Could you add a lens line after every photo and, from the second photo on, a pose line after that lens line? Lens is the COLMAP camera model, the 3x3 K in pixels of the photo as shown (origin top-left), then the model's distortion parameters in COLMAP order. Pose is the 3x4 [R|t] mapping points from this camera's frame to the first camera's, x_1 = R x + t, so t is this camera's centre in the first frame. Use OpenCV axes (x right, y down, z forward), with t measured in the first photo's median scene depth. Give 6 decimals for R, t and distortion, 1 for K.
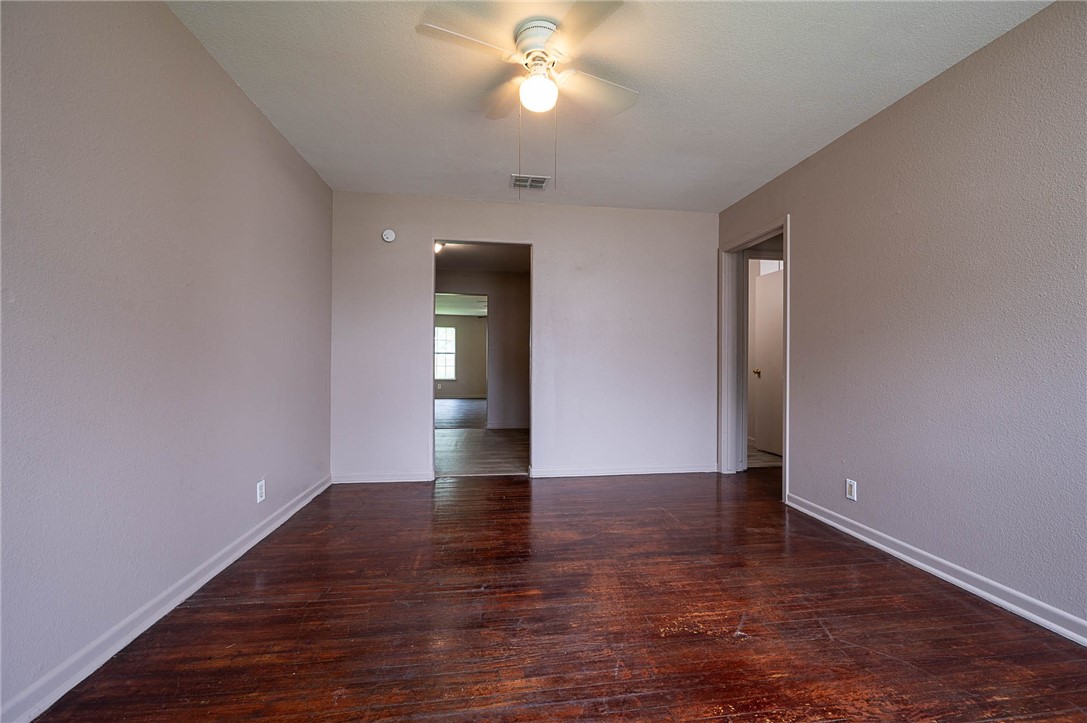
lens RADIAL K [[431.1, 0, 542.5], [0, 431.1, 368.6], [0, 0, 1]] dist [0.008680, 0.000546]
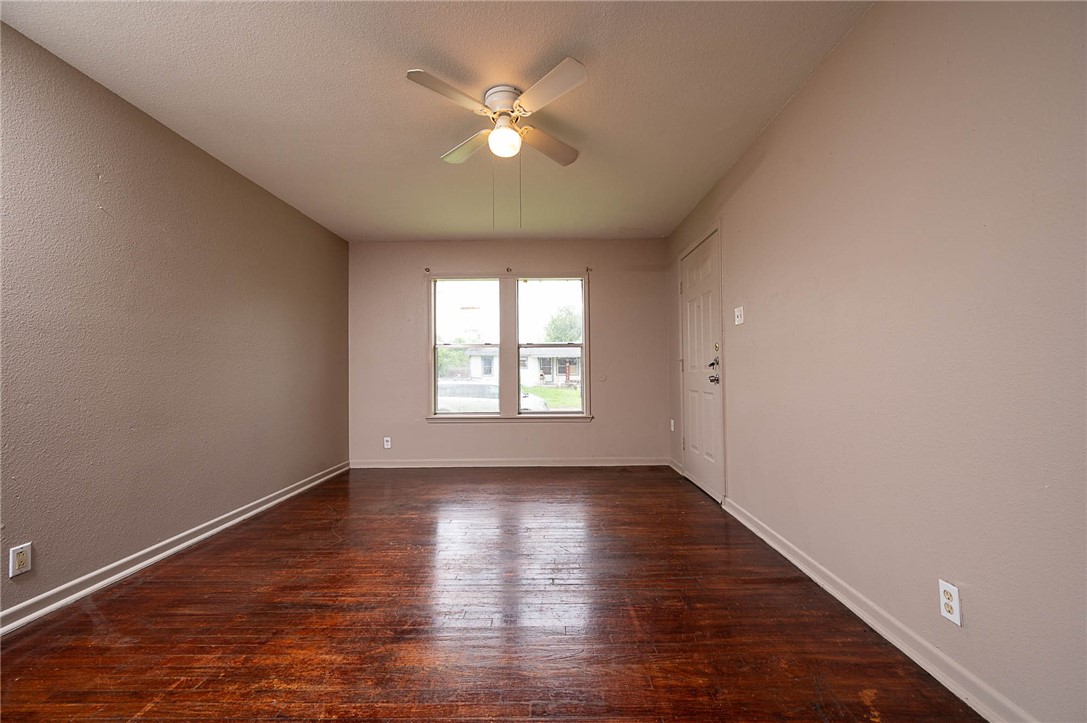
lens RADIAL K [[431.1, 0, 544.9], [0, 431.1, 357.8], [0, 0, 1]] dist [0.008680, 0.000546]
pose [[-0.988301, 0.008377, 0.152284, -0.273330], [0.005422, 0.999789, -0.019810, -0.026641], [-0.152418, -0.018753, -0.988138, 1.989123]]
